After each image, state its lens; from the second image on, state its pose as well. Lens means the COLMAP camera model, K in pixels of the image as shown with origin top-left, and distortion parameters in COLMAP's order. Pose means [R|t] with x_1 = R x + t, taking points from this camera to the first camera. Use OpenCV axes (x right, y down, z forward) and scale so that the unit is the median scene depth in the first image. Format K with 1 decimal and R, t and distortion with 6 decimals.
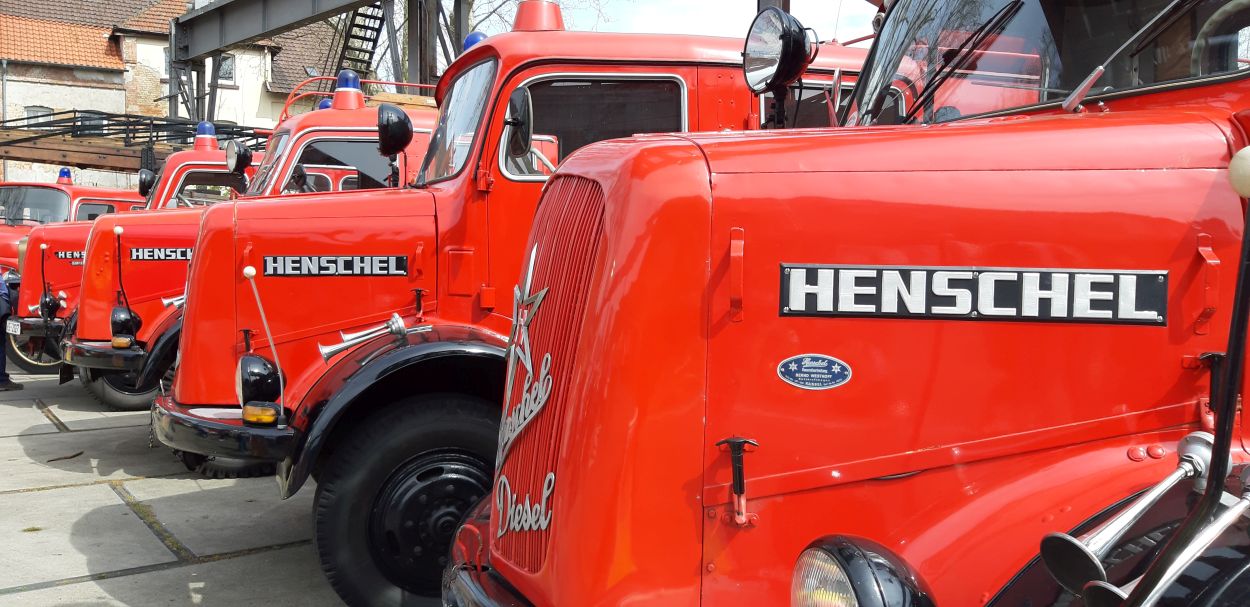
lens RADIAL K [[981.6, 0, 625.0], [0, 981.6, 303.5], [0, 0, 1]] dist [0.079199, -0.191702]
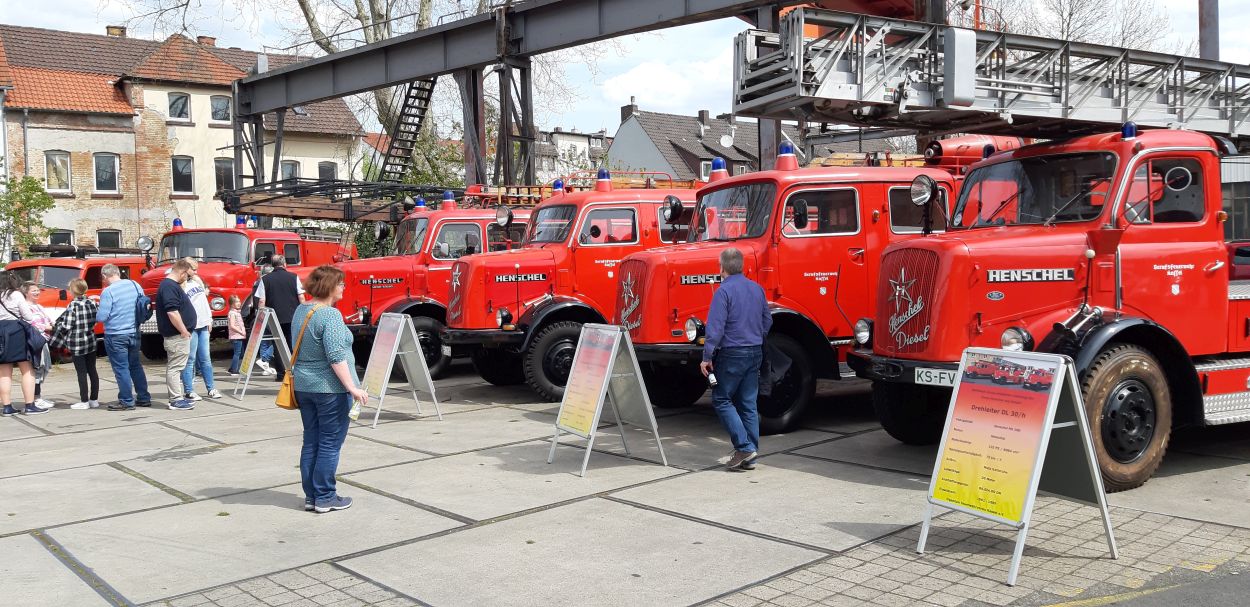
lens RADIAL K [[974.5, 0, 634.1], [0, 974.5, 306.1], [0, 0, 1]] dist [0.115931, -0.240257]
pose [[0.993468, -0.043330, 0.105563, -0.241533], [0.043945, 0.999028, -0.003512, 0.008210], [-0.105308, 0.008129, 0.994406, -0.408744]]
